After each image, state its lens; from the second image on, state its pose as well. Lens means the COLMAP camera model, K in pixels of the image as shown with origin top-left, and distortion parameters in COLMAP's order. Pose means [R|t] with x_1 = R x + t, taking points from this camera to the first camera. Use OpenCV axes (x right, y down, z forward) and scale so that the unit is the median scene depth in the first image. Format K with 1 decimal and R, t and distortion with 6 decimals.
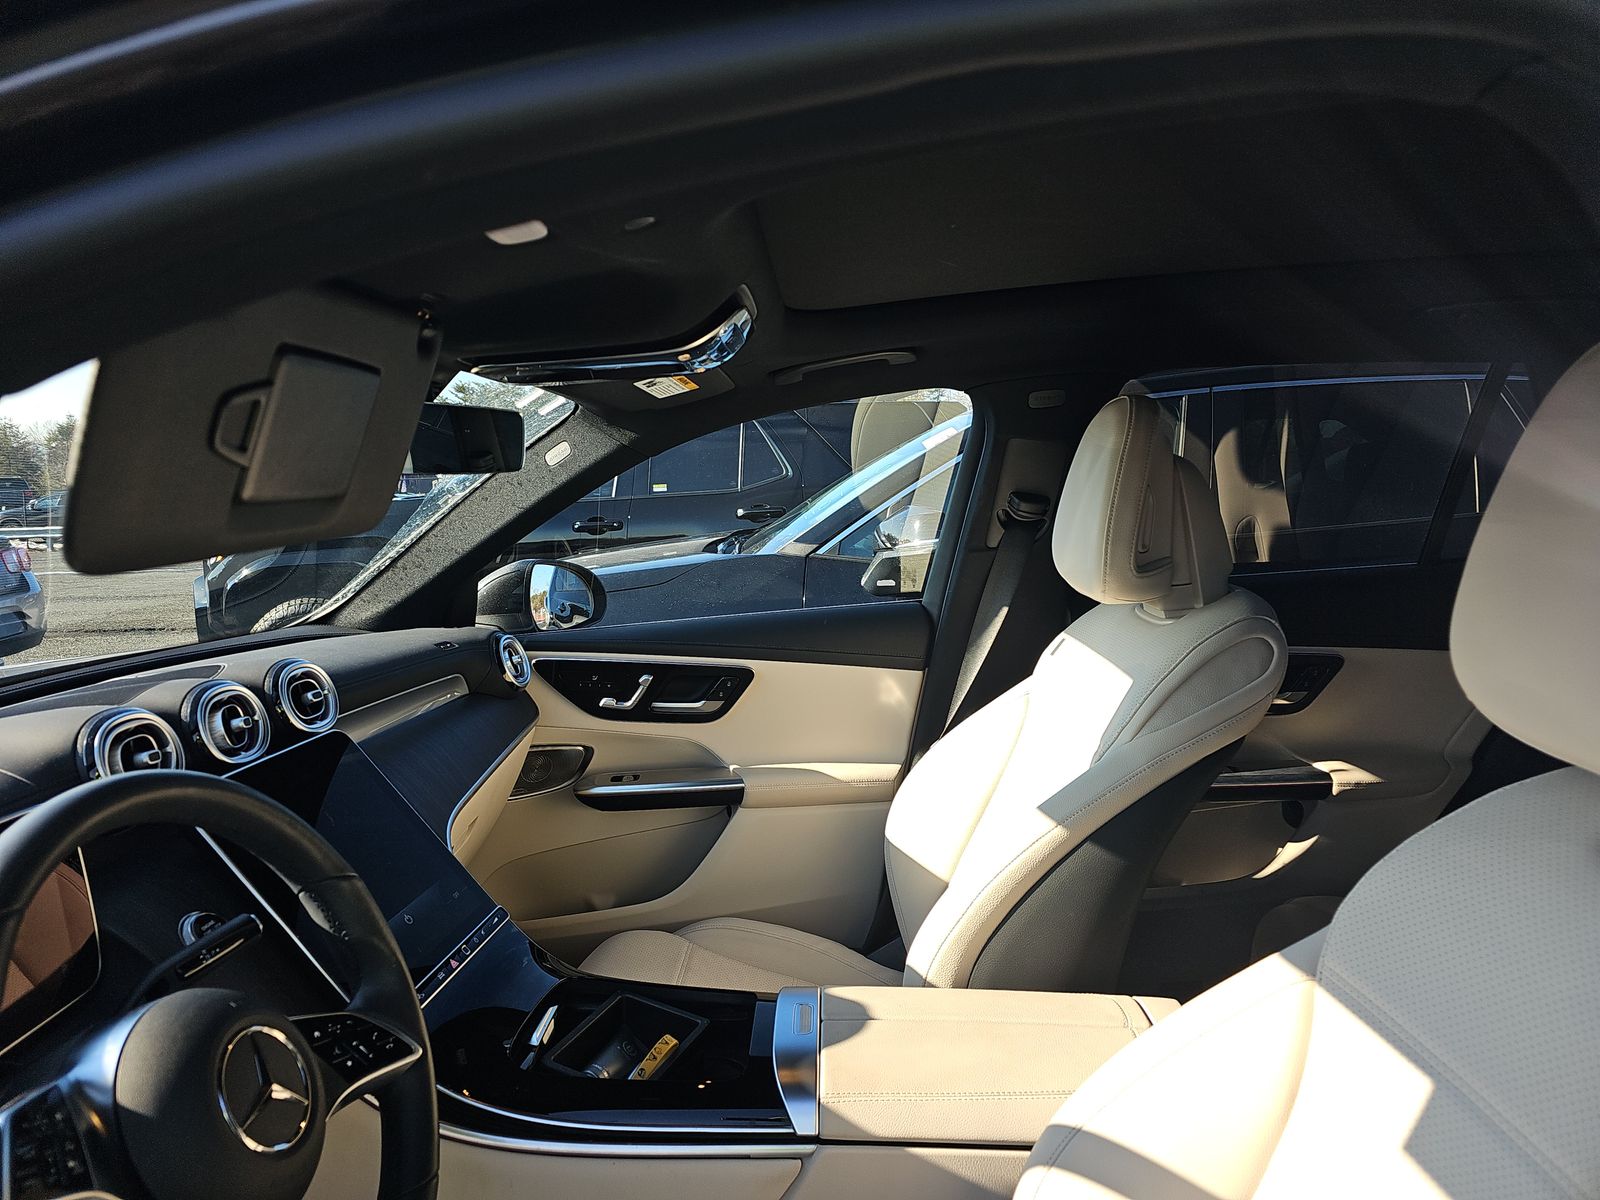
lens RADIAL K [[1001.2, 0, 798.1], [0, 1001.2, 587.0], [0, 0, 1]] dist [0.027182, -0.001070]
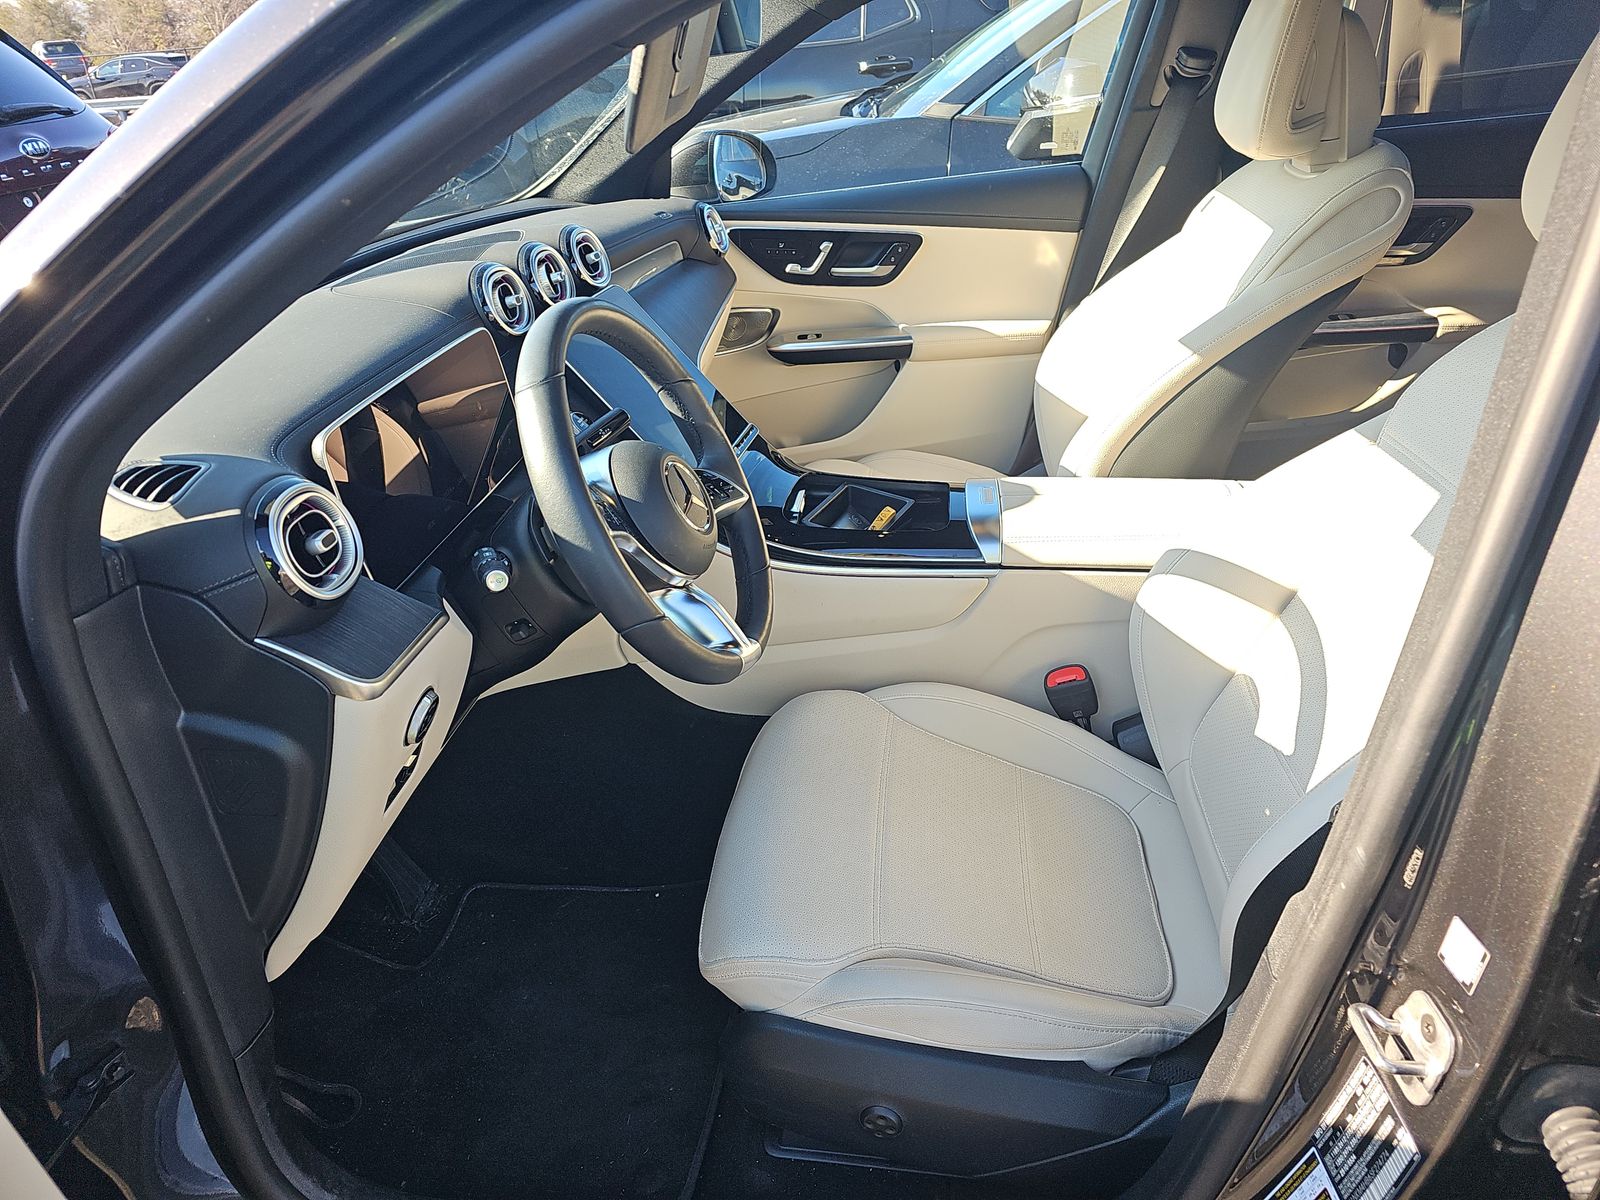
lens RADIAL K [[1067.8, 0, 811.6], [0, 1067.8, 612.2], [0, 0, 1]] dist [0.043526, -0.030995]
pose [[0.997913, 0.004566, -0.064408, -0.094819], [0.021031, 0.920124, 0.391062, -0.000936], [0.061049, -0.391601, 0.918108, -0.285314]]
